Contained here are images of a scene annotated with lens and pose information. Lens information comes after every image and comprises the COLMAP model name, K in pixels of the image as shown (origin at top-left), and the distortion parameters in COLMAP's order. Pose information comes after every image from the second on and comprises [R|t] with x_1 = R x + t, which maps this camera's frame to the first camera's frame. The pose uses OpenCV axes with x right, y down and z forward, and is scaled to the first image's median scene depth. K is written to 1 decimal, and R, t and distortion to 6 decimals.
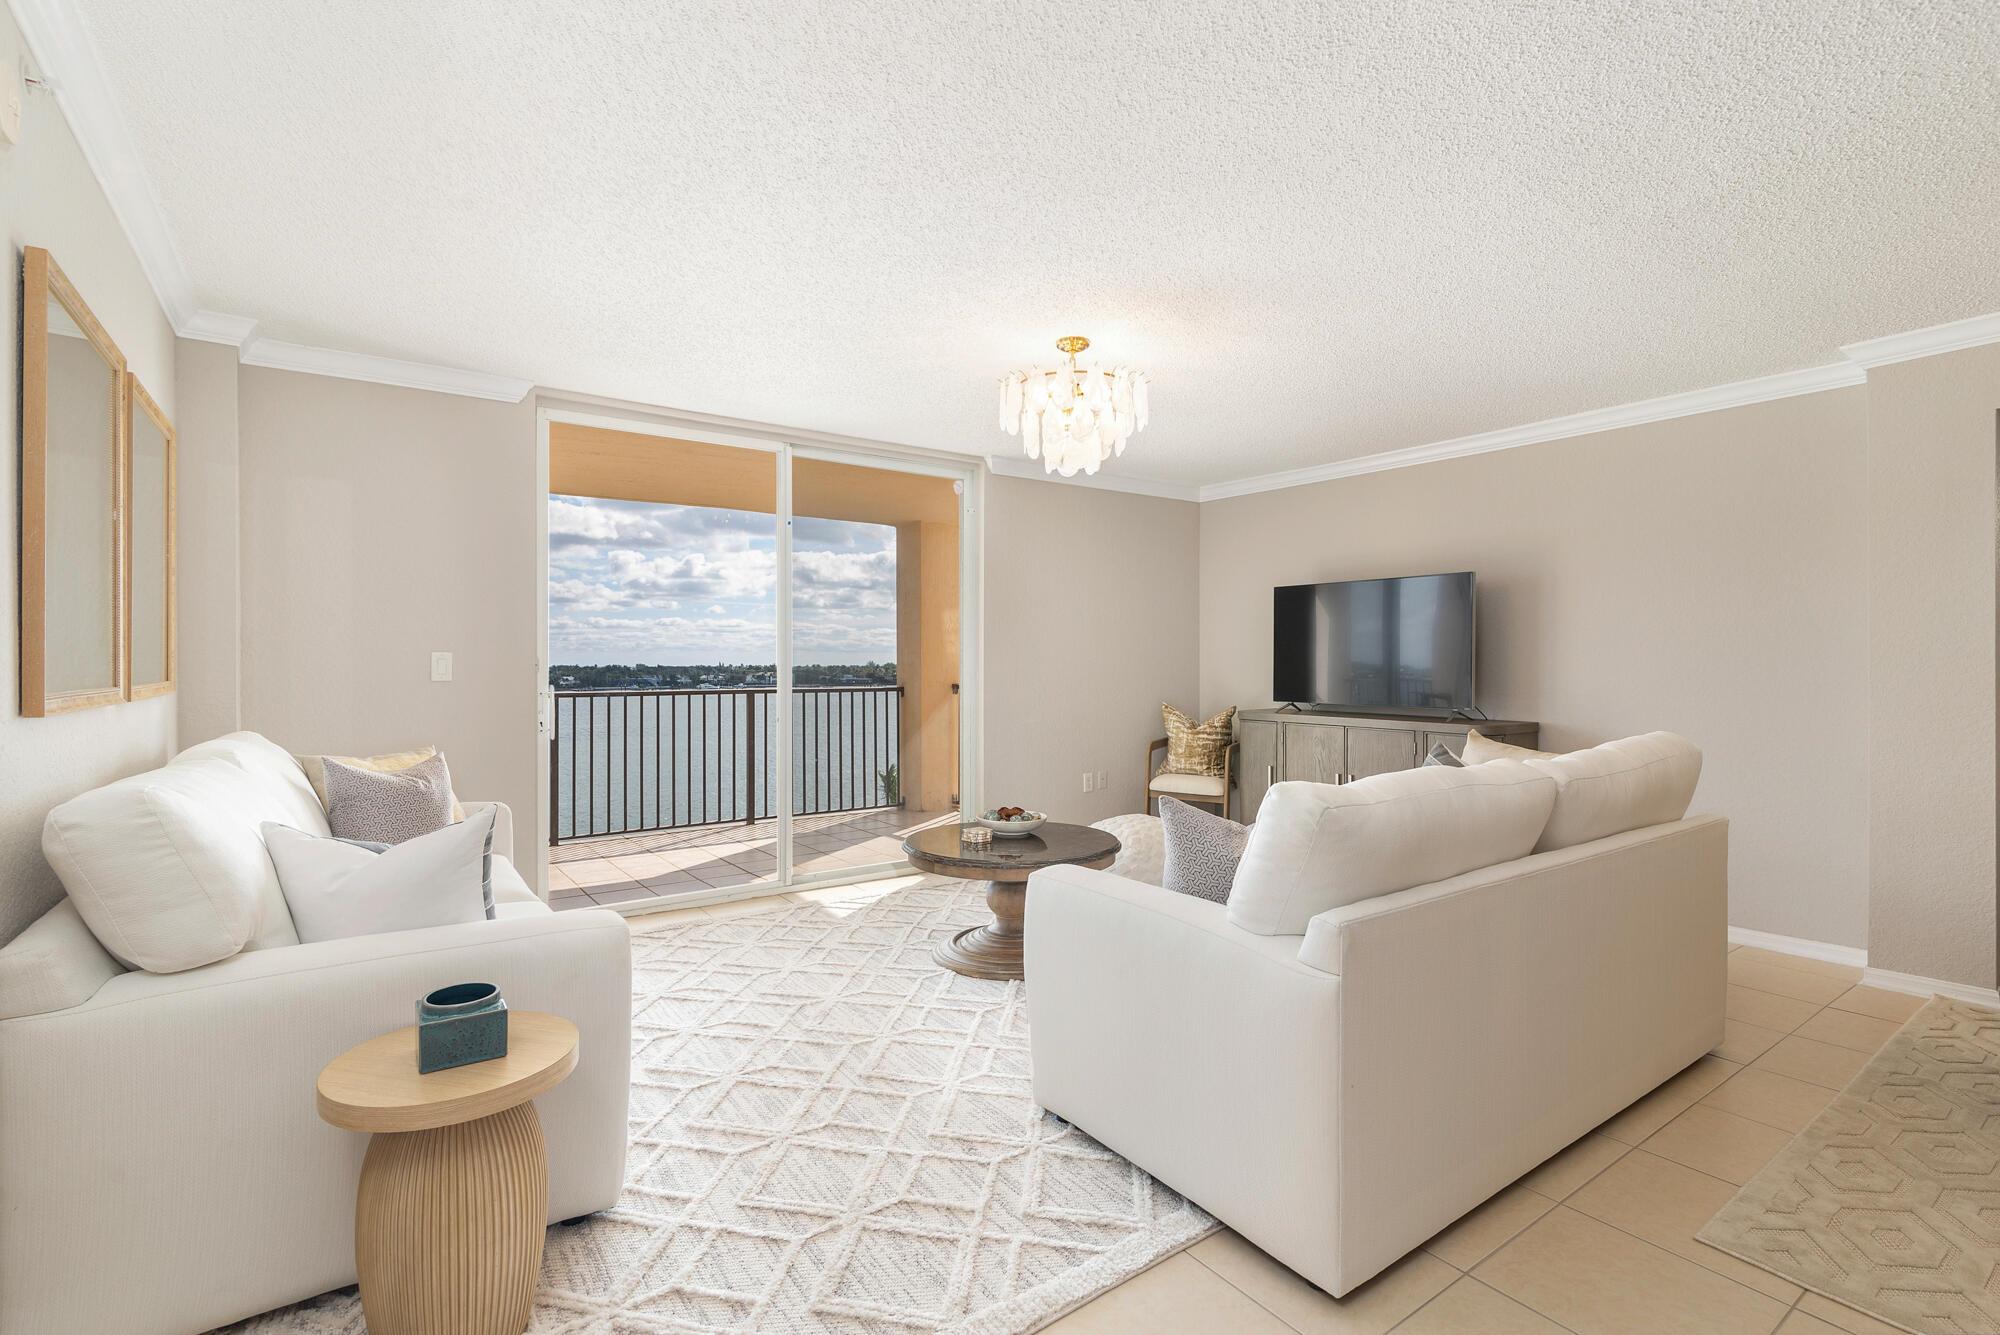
lens RADIAL K [[918.9, 0, 994.9], [0, 918.9, 663.6], [0, 0, 1]] dist [0.001035, -0.000130]
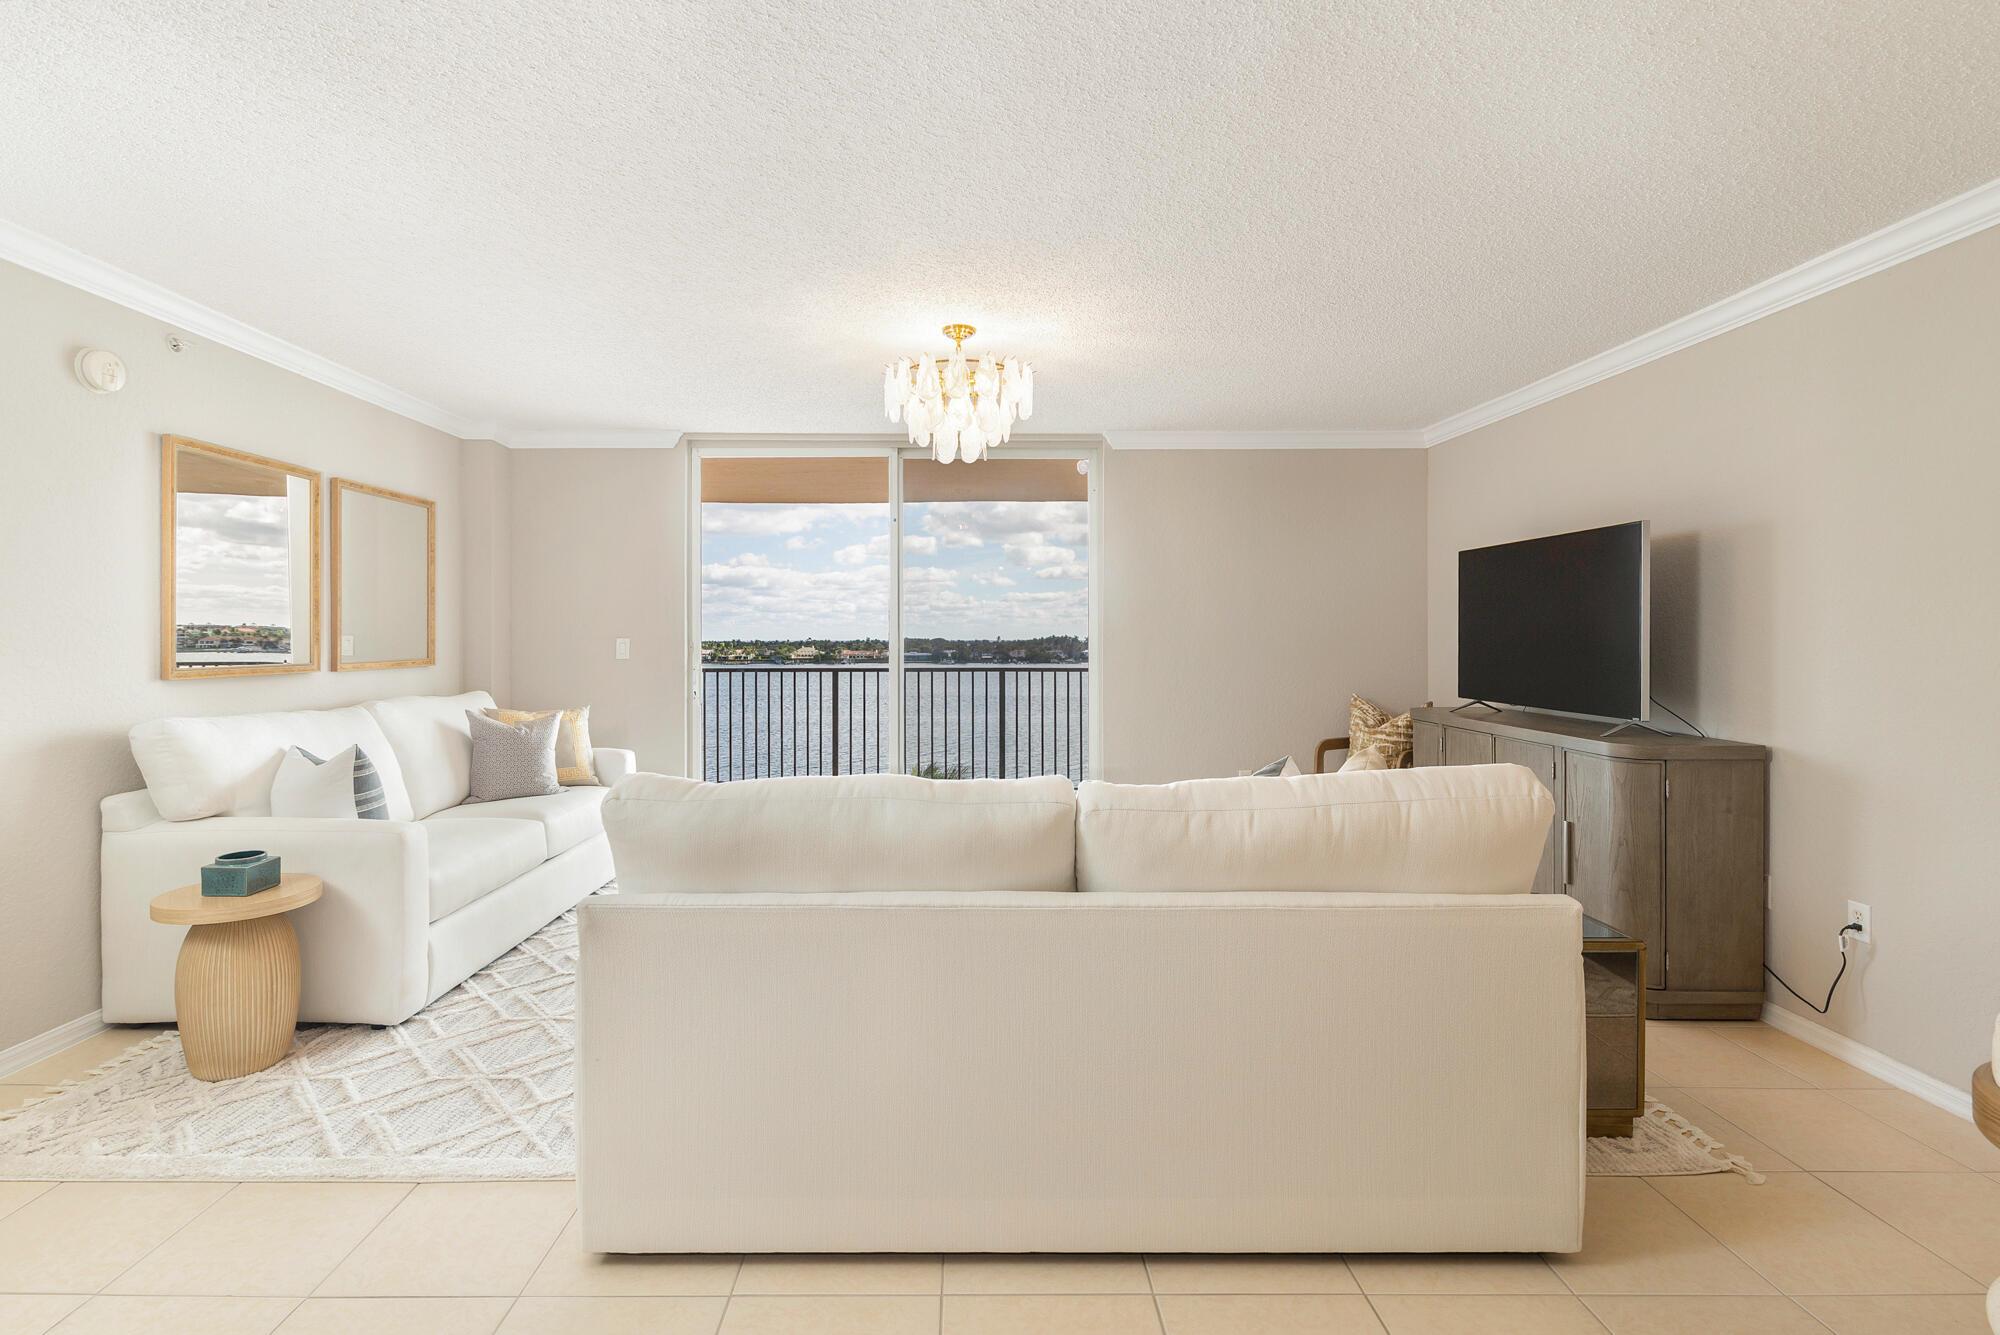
lens RADIAL K [[929.8, 0, 967.3], [0, 929.8, 640.7], [0, 0, 1]] dist [0.002263, 0.000263]
pose [[0.817363, 0.003231, -0.576114, 0.571453], [-0.000803, 0.999990, 0.004469, -0.014575], [0.576122, -0.003190, 0.817357, 0.152655]]
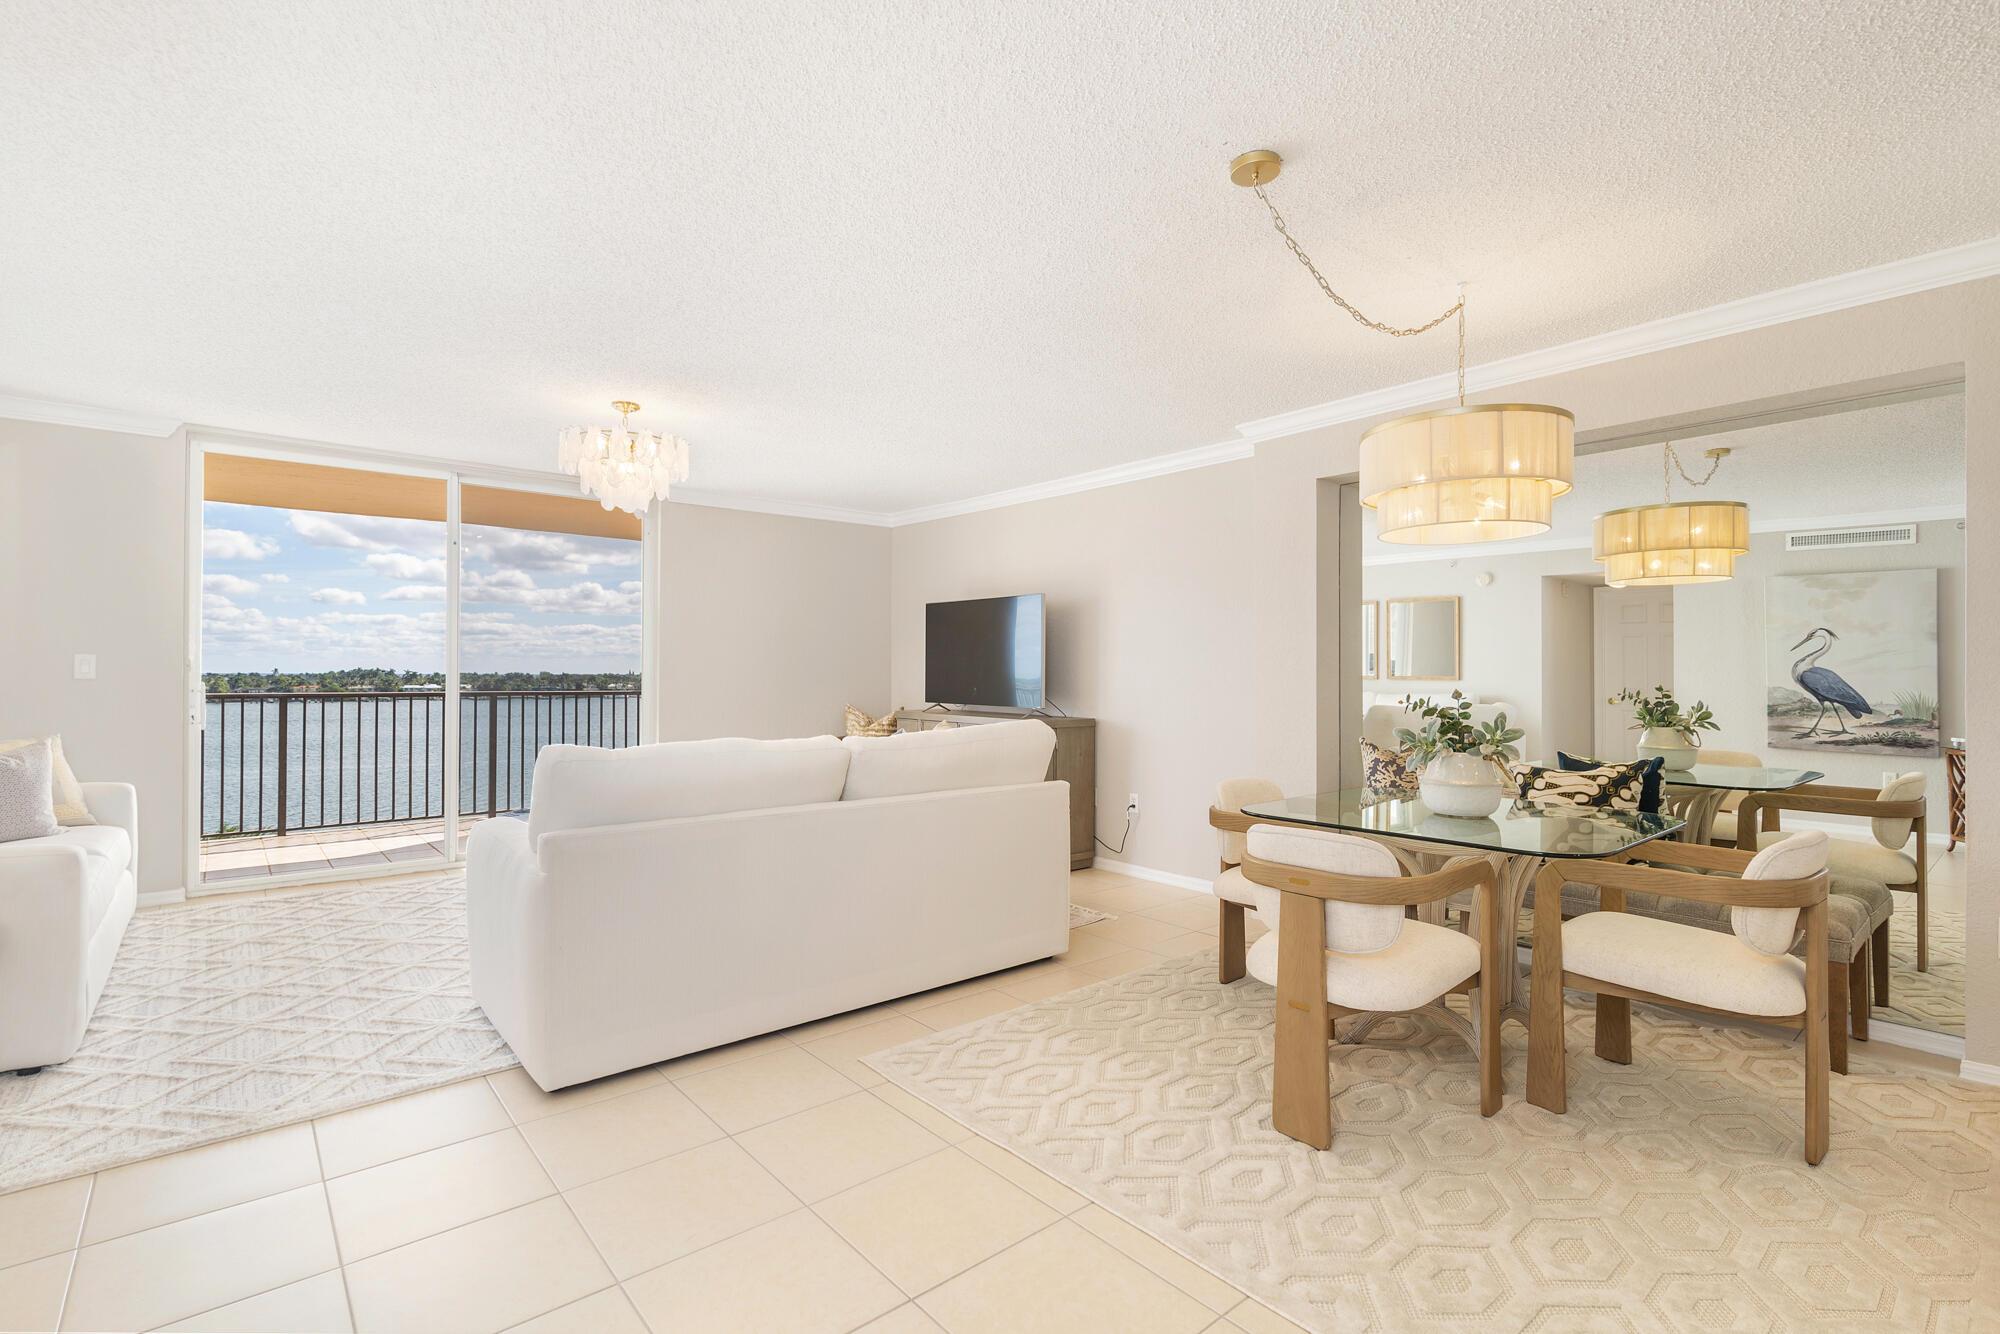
lens RADIAL K [[921.5, 0, 999.1], [0, 921.5, 676.5], [0, 0, 1]] dist [-0.000502, 0.000556]
pose [[0.996294, 0.005650, 0.085827, 0.404725], [-0.006005, 0.999974, 0.003882, 0.003909], [-0.085802, -0.004383, 0.996303, -0.225824]]
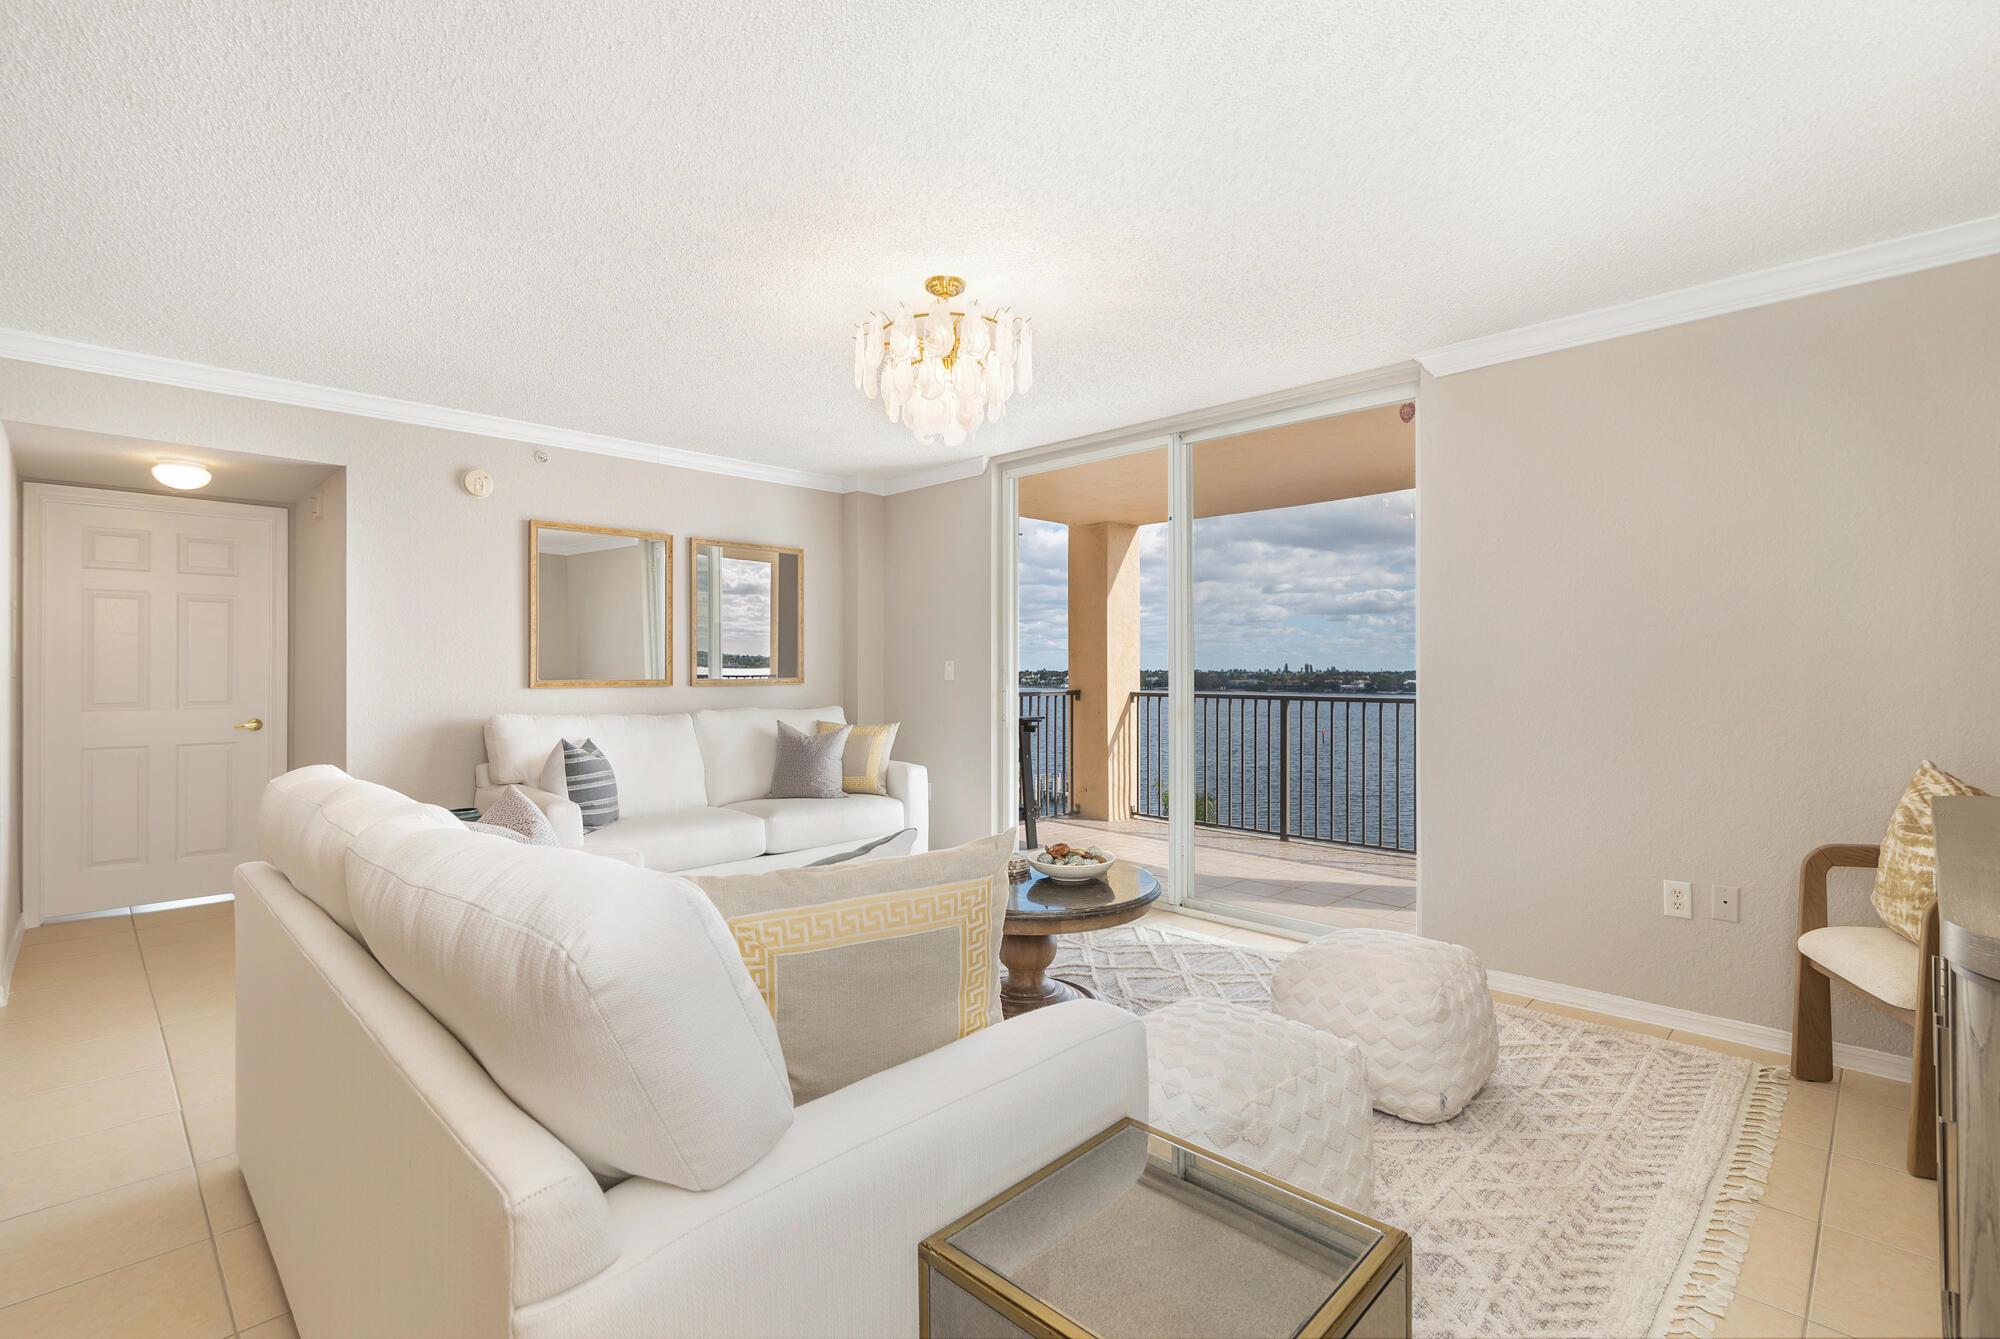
lens RADIAL K [[918.9, 0, 994.9], [0, 918.9, 665.6], [0, 0, 1]] dist [0.001035, -0.000130]
pose [[0.172636, -0.002060, -0.984984, 0.776076], [0.001947, 0.999997, -0.001750, -0.001908], [0.984984, -0.001616, 0.172639, 0.761979]]
